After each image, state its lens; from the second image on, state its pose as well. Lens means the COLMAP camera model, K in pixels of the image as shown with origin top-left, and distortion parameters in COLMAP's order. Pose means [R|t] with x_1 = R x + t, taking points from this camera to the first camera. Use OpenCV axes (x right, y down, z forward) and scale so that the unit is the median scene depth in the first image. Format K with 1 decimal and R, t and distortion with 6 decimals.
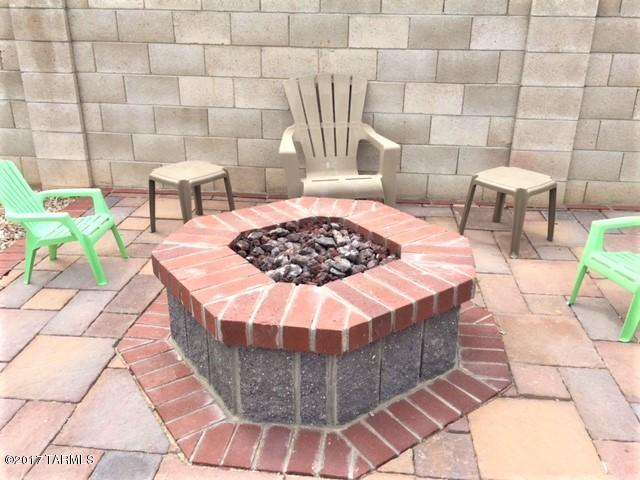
lens RADIAL K [[554.5, 0, 320.1], [0, 554.5, 239.1], [0, 0, 1]] dist [0.082784, -0.099435]
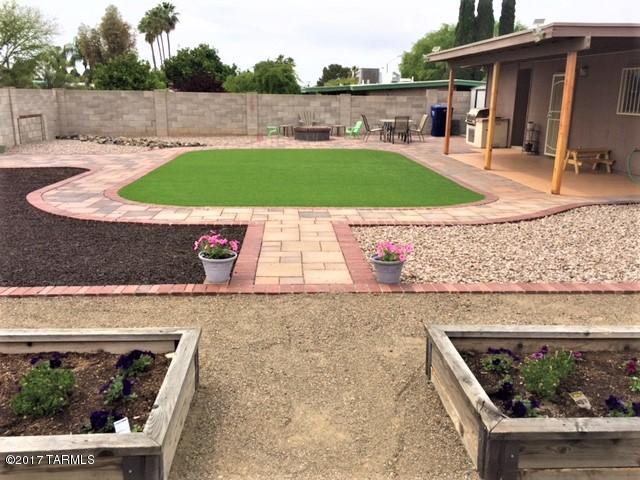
lens RADIAL K [[554.5, 0, 319.5], [0, 554.5, 239.6], [0, 0, 1]] dist [0.082784, -0.099435]
pose [[0.986877, -0.038452, 0.156827, -0.737460], [0.059913, 0.989100, -0.134503, 1.644210], [-0.149945, 0.142134, 0.978424, -4.061364]]
